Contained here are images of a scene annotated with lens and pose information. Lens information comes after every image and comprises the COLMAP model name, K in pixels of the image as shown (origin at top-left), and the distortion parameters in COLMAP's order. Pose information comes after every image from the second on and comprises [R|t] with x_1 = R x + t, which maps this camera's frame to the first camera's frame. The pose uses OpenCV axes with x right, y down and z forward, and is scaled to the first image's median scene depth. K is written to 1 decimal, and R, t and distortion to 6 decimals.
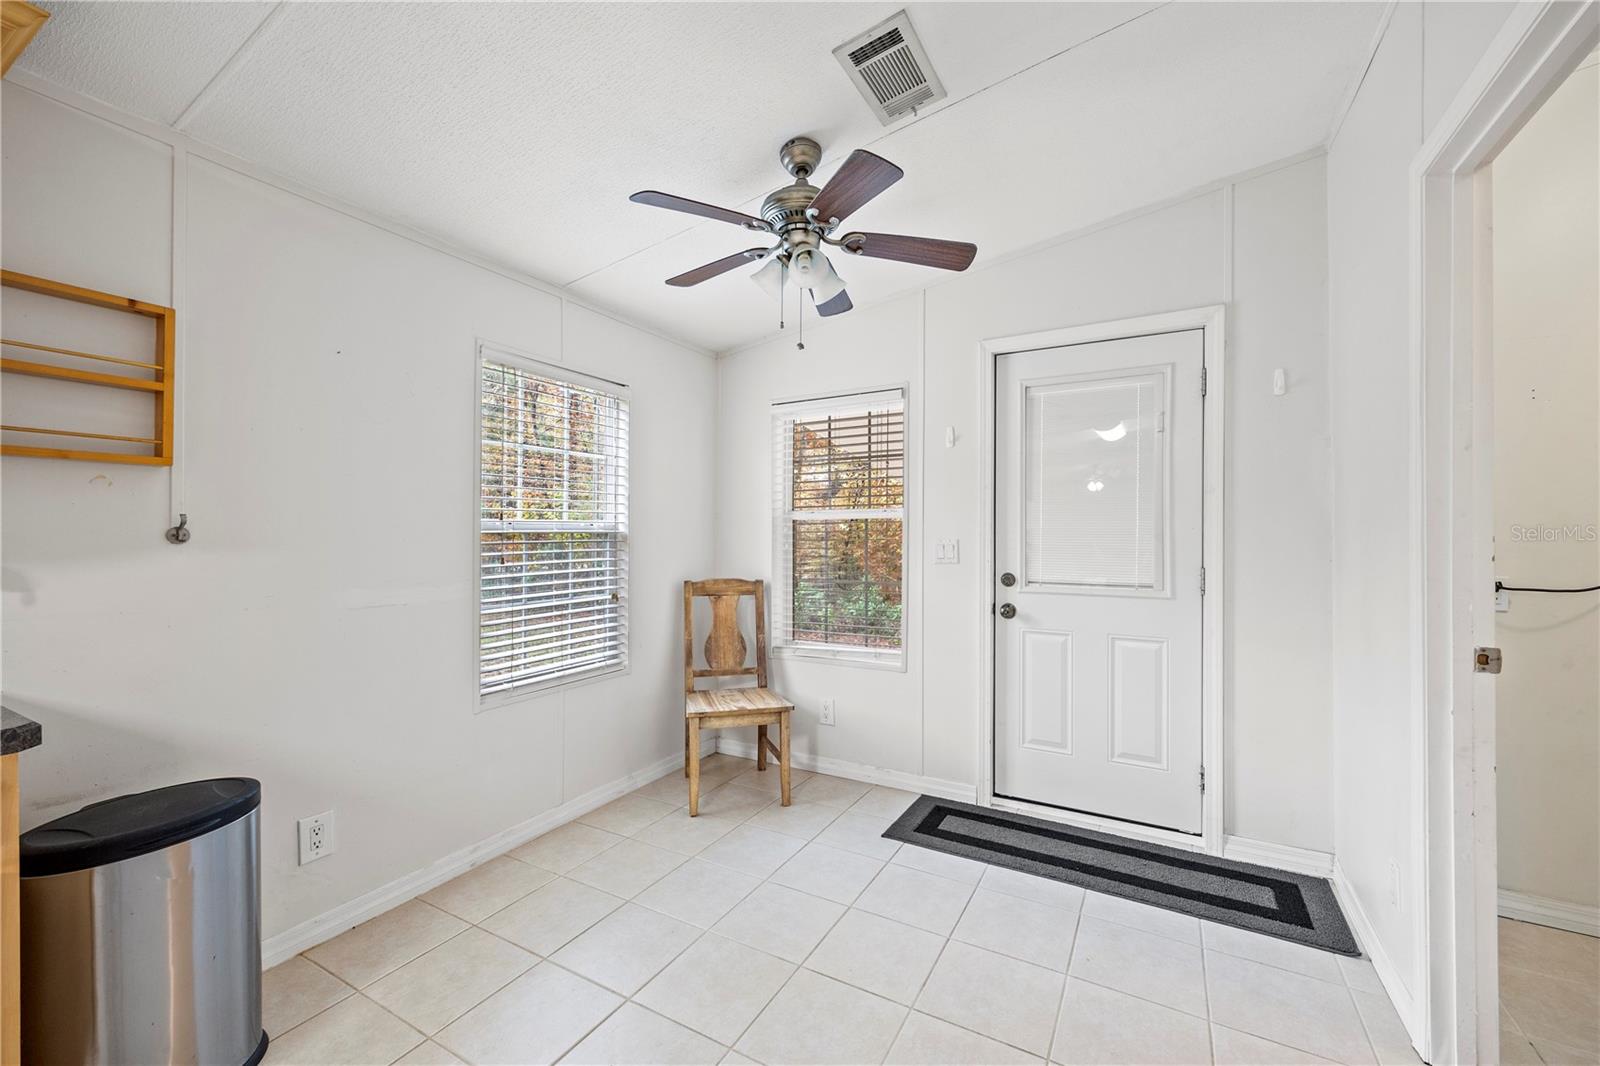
lens RADIAL K [[637.1, 0, 805.9], [0, 637.1, 533.0], [0, 0, 1]] dist [0.003005, -0.000230]
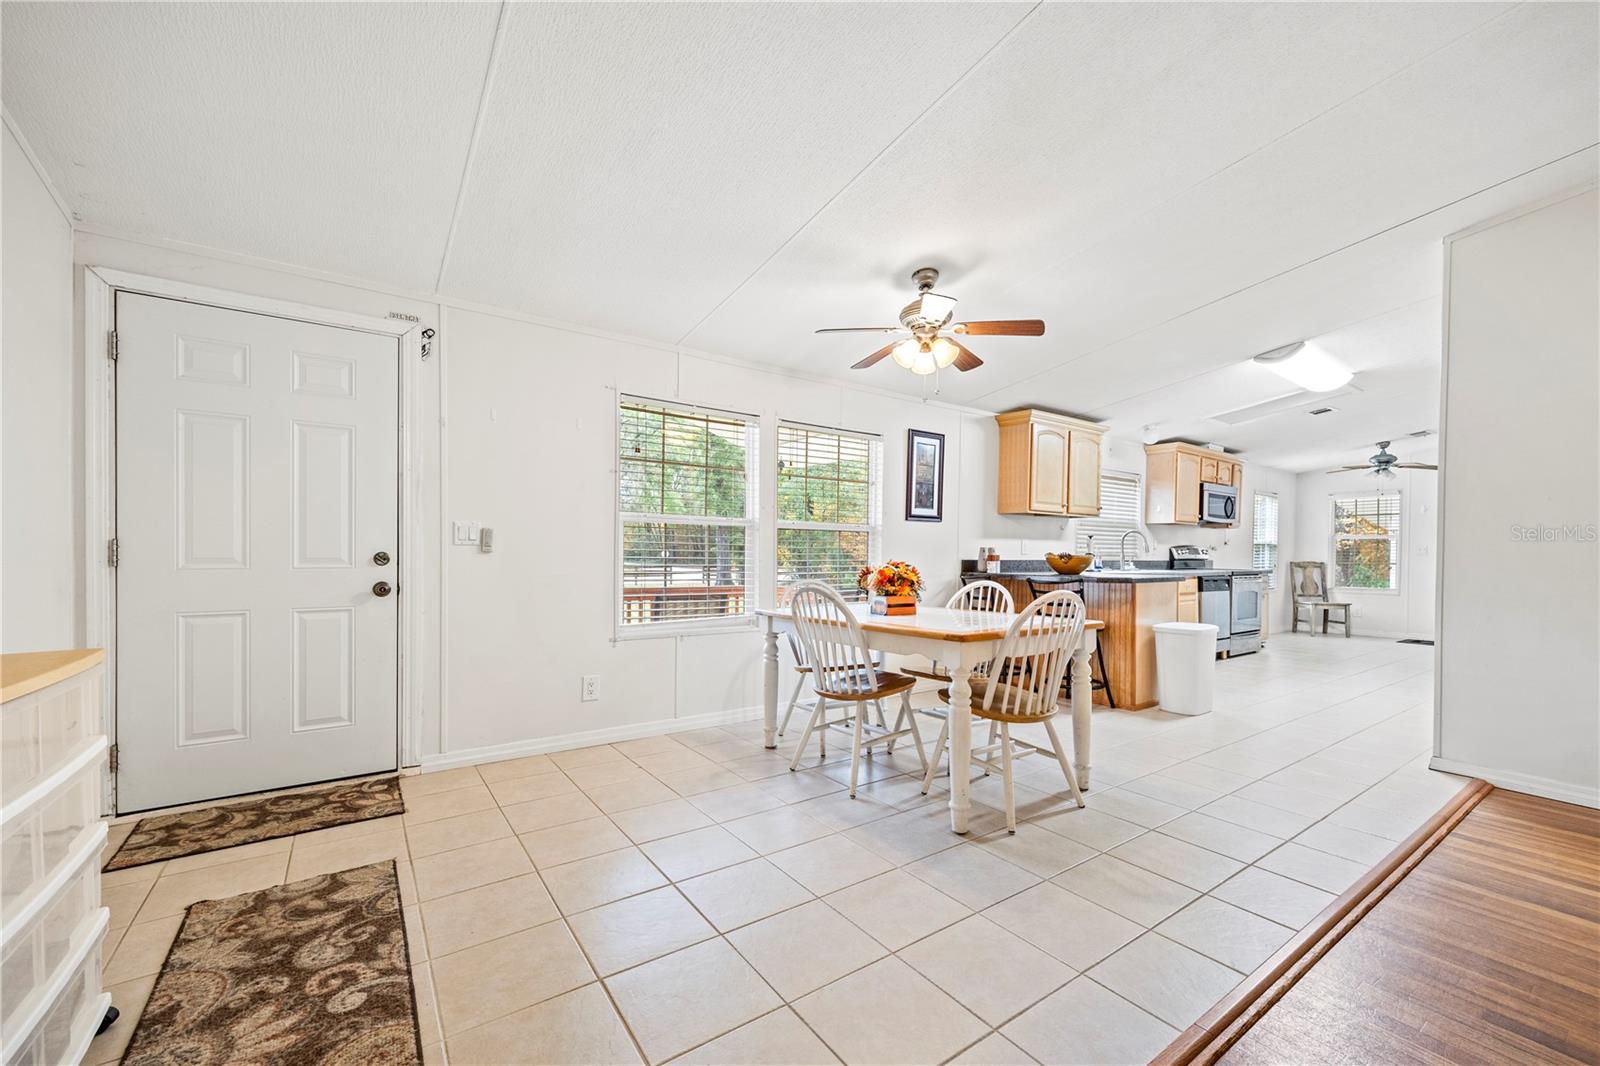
lens RADIAL K [[637.1, 0, 815.0], [0, 637.1, 552.2], [0, 0, 1]] dist [0.003005, -0.000230]
pose [[0.900231, 0.007259, -0.435353, -0.923164], [-0.003044, 0.999942, 0.010377, 0.013215], [0.435403, -0.008016, 0.900200, -2.588773]]
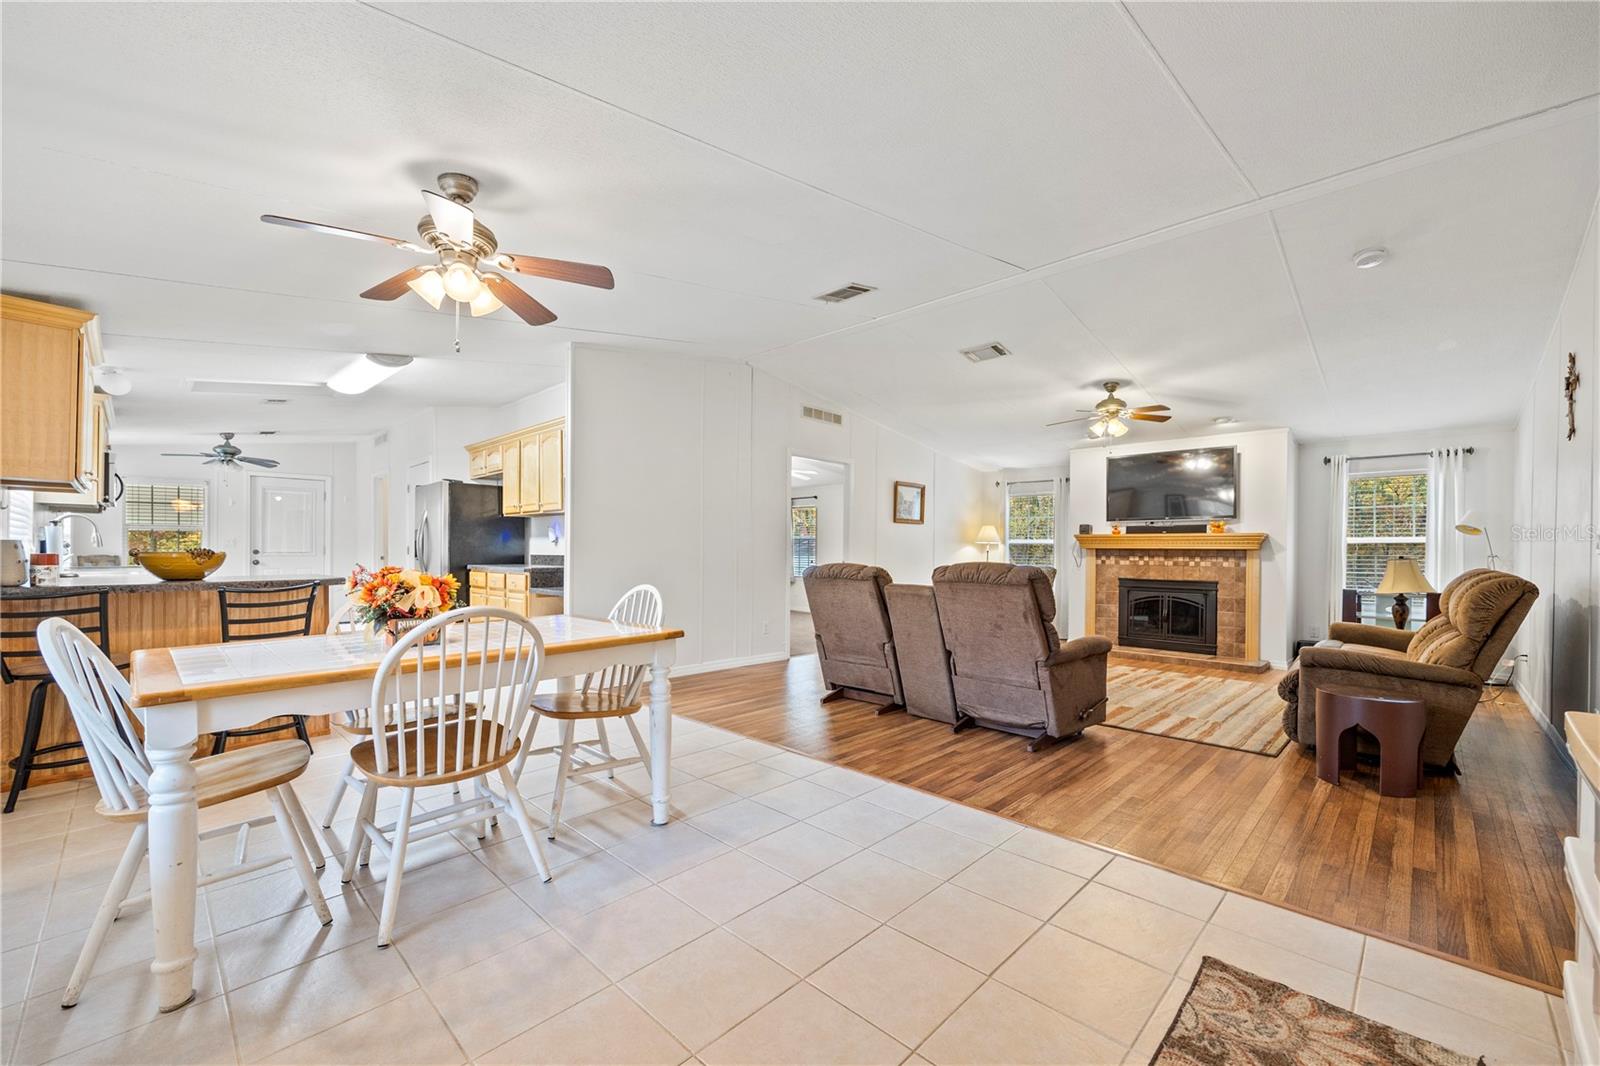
lens RADIAL K [[637.1, 0, 808.6], [0, 637.1, 548.6], [0, 0, 1]] dist [0.003005, -0.000230]
pose [[0.249988, -0.002599, 0.968245, -1.863344], [-0.012009, 0.999911, 0.005784, 0.009127], [-0.968174, -0.013074, 0.249935, -2.177277]]
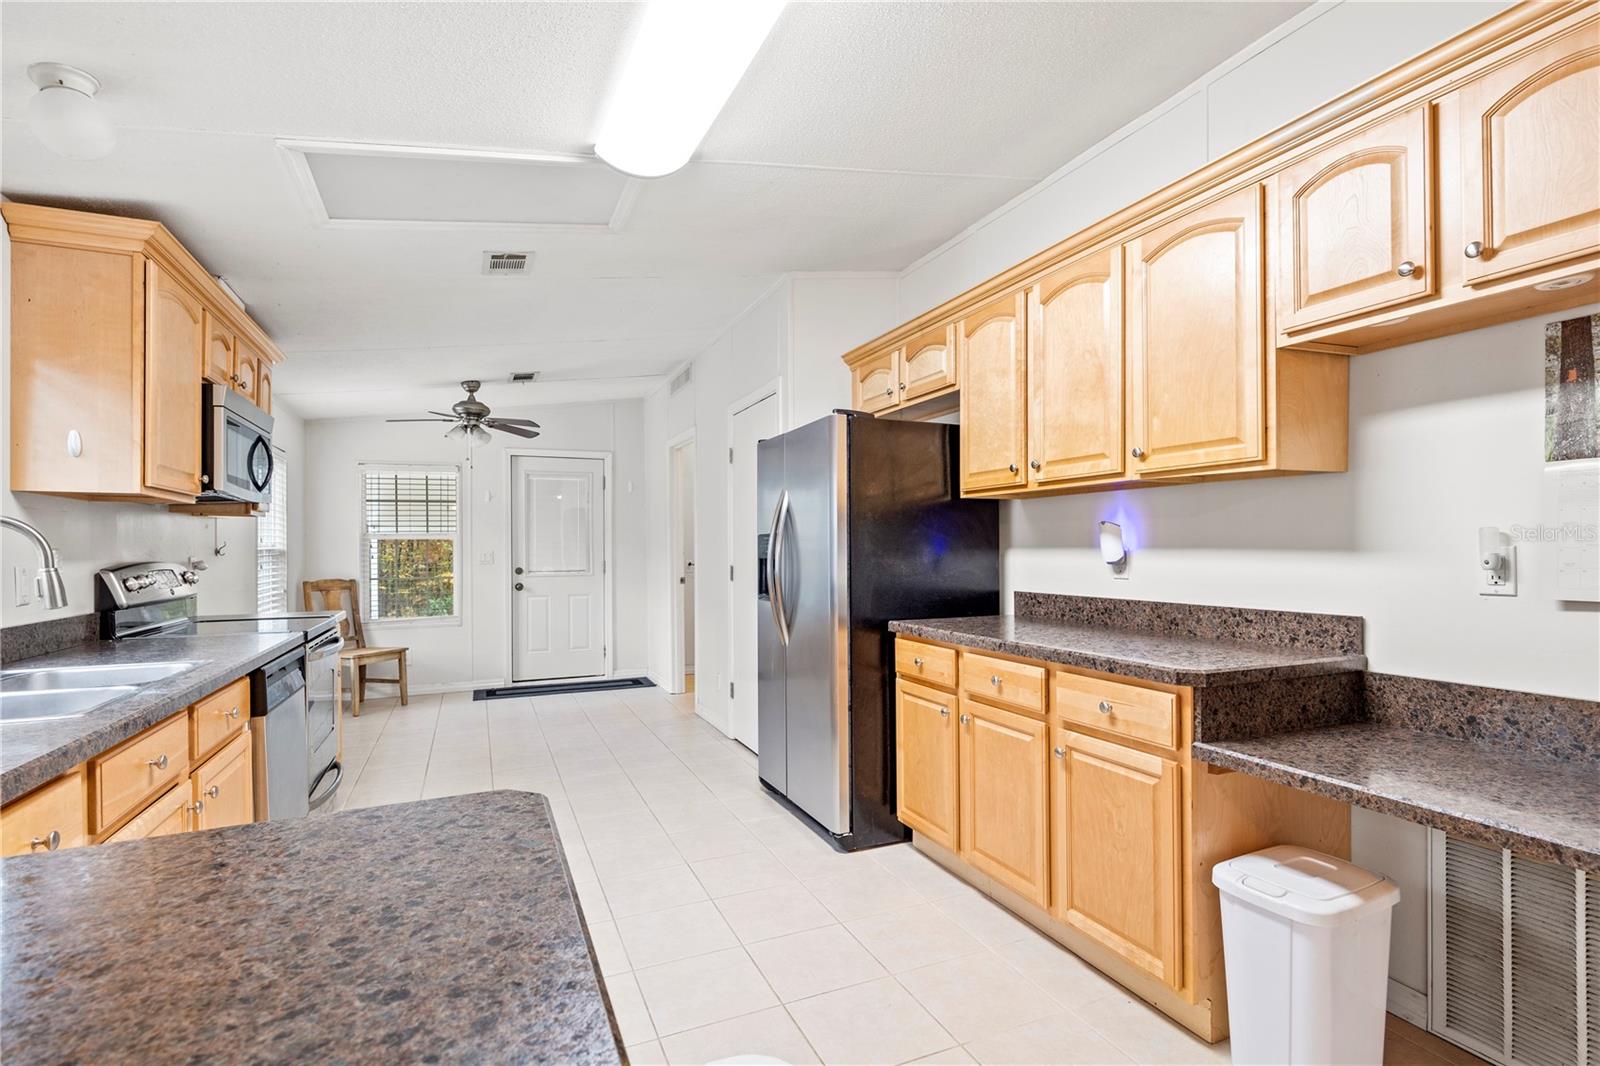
lens RADIAL K [[756.3, 0, 802.0], [0, 756.3, 549.9], [0, 0, 1]] dist [-0.003696, -0.001280]
pose [[0.606891, -0.011209, 0.794706, -0.967744], [0.001894, 0.999918, 0.012657, -0.019278], [-0.794783, -0.006176, 0.606863, -1.068260]]
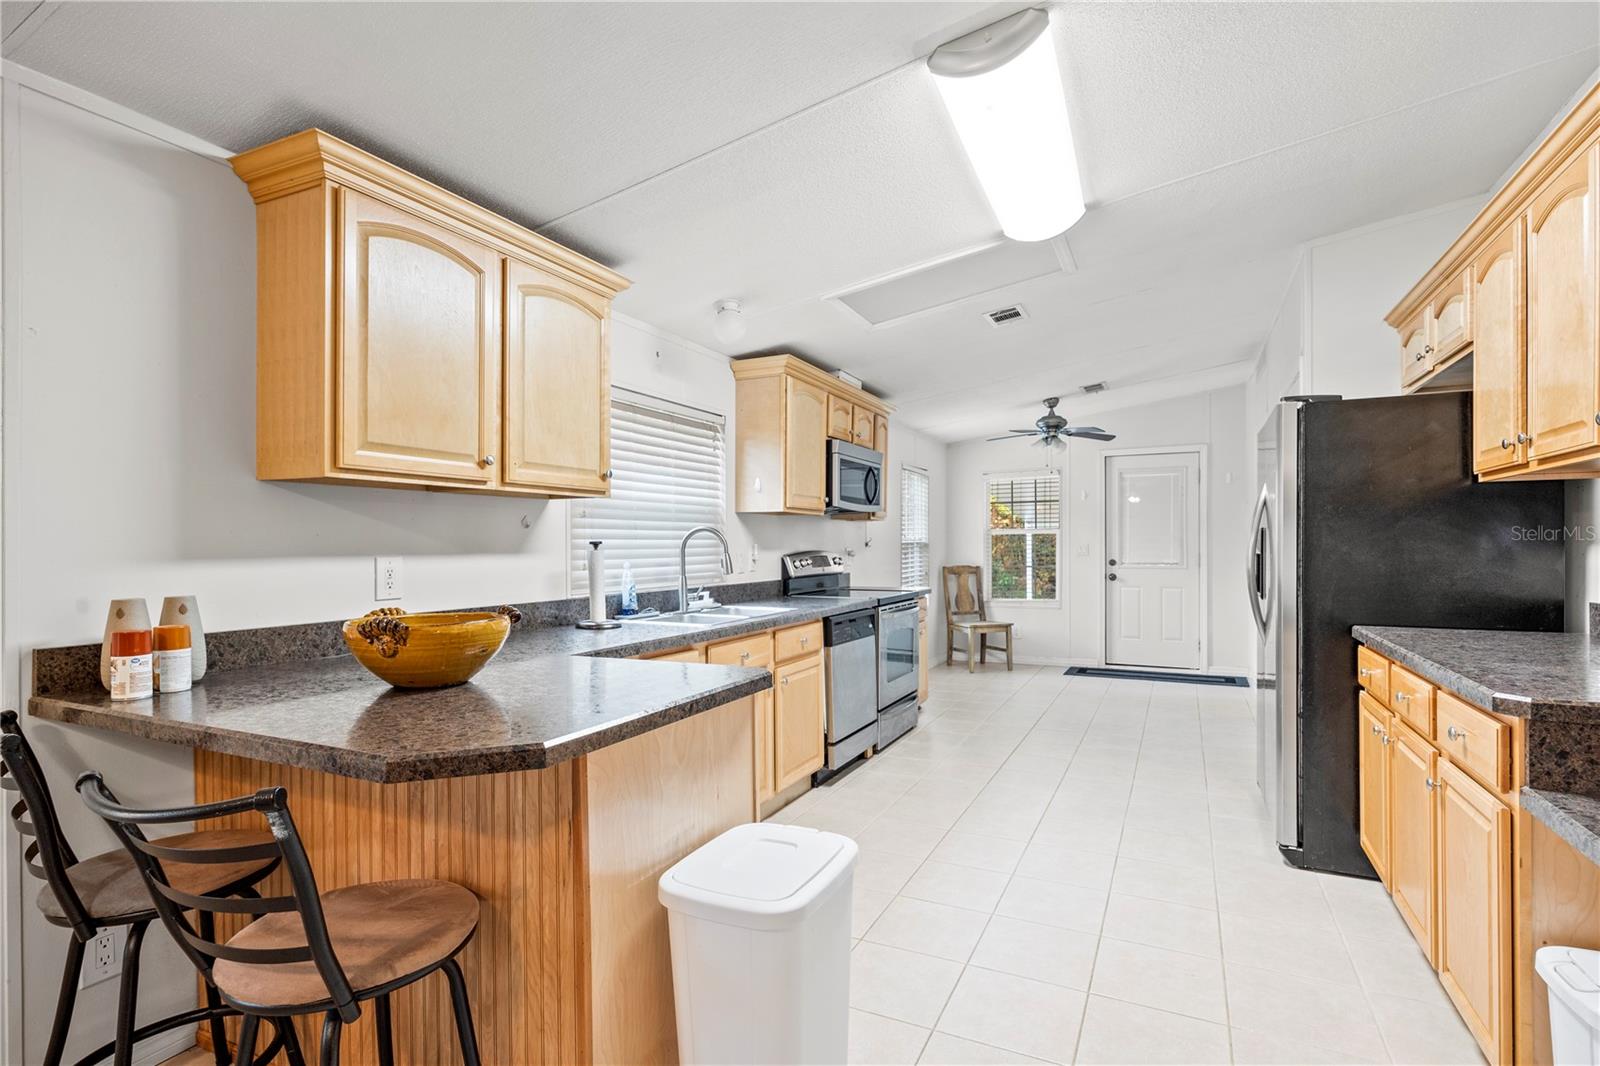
lens RADIAL K [[756.3, 0, 812.1], [0, 756.3, 546.4], [0, 0, 1]] dist [-0.003696, -0.001280]
pose [[0.998594, -0.010498, 0.051962, -0.784994], [0.009806, 0.999860, 0.013543, -0.024152], [-0.052097, -0.013014, 0.998557, -1.414831]]
